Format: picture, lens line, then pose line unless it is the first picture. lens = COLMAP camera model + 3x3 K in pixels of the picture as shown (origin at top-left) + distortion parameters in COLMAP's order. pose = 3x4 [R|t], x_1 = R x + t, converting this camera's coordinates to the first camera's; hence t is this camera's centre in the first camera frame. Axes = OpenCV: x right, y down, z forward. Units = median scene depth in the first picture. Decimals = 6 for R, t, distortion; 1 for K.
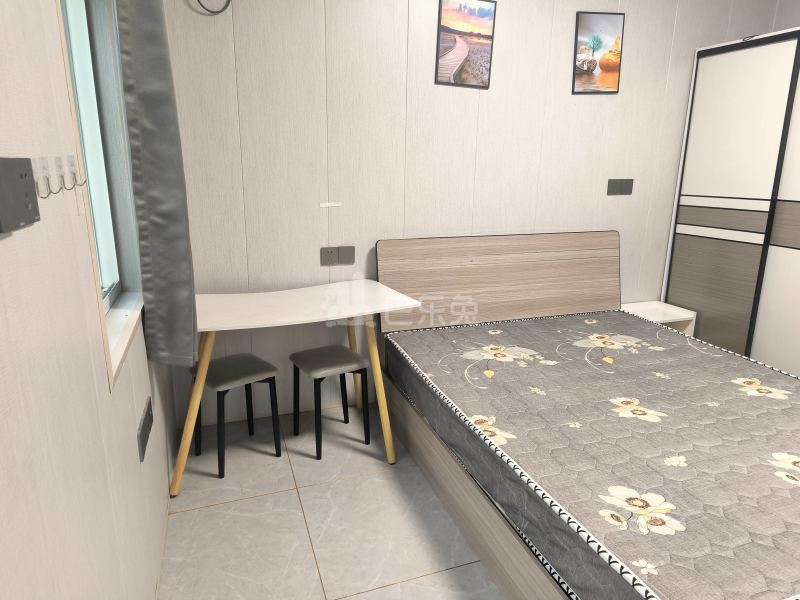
lens RADIAL K [[527.7, 0, 399.6], [0, 527.7, 298.8], [0, 0, 1]] dist [0.065593, -0.047940]
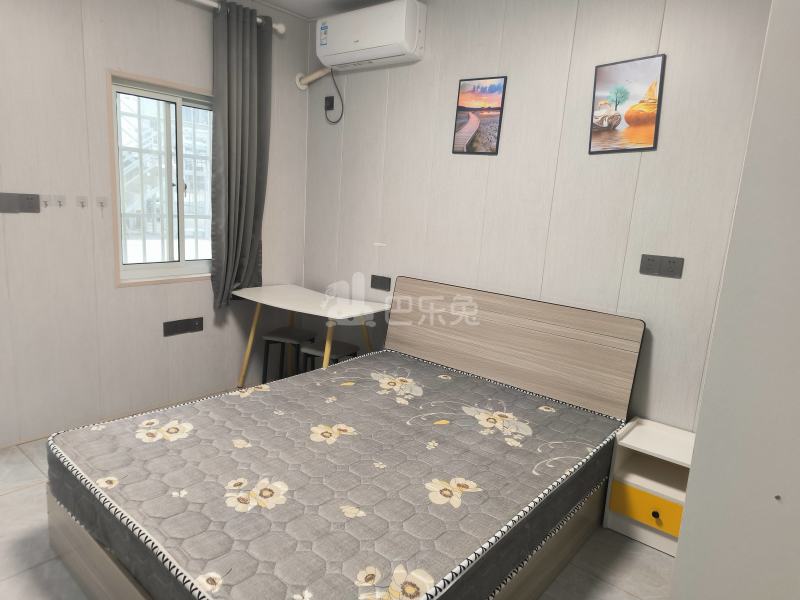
lens RADIAL K [[527.7, 0, 399.6], [0, 527.7, 298.8], [0, 0, 1]] dist [0.065593, -0.047940]
pose [[0.499604, 0.176104, -0.848165, 1.054181], [-0.272856, 0.961270, 0.038864, -0.109230], [0.822159, 0.212010, 0.528305, 0.353323]]
